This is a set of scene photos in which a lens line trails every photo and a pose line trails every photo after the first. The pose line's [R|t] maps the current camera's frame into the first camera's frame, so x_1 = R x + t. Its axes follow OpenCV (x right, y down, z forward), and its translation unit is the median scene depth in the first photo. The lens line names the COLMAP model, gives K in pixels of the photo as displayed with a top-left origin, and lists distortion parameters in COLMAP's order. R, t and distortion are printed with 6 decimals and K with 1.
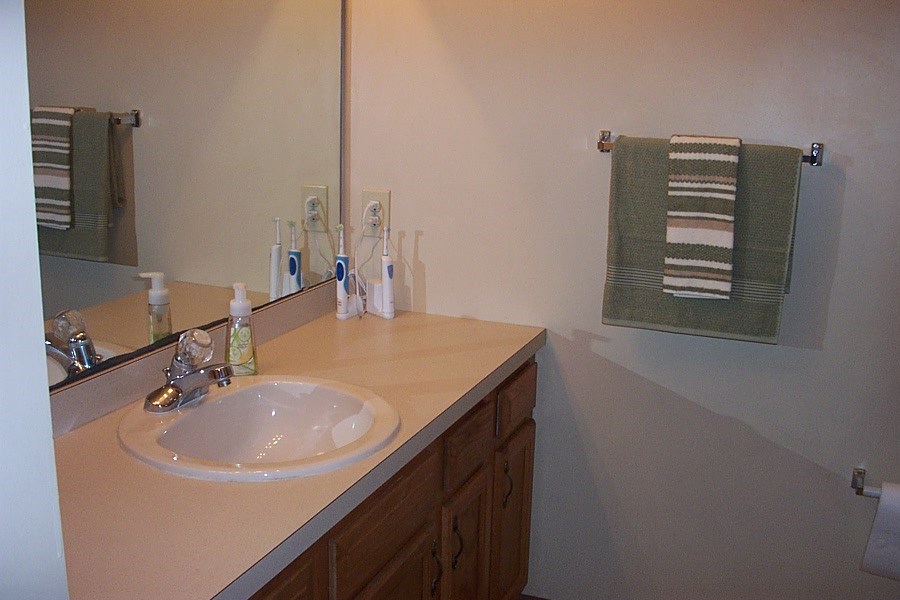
lens RADIAL K [[979.7, 0, 450.0], [0, 979.7, 300.0], [0, 0, 1]] dist [-0.170527, 0.115494]
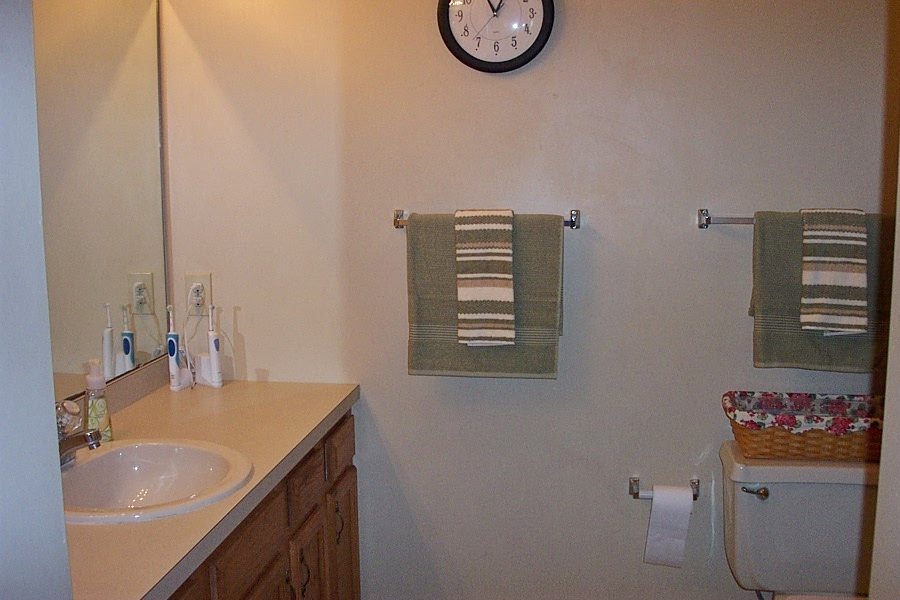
lens RADIAL K [[979.7, 0, 450.0], [0, 979.7, 300.0], [0, 0, 1]] dist [-0.170527, 0.115494]
pose [[0.970637, -0.064140, 0.231842, -0.063067], [0.083490, 0.993710, -0.074626, 0.027973], [-0.225597, 0.091791, 0.969887, -0.154288]]
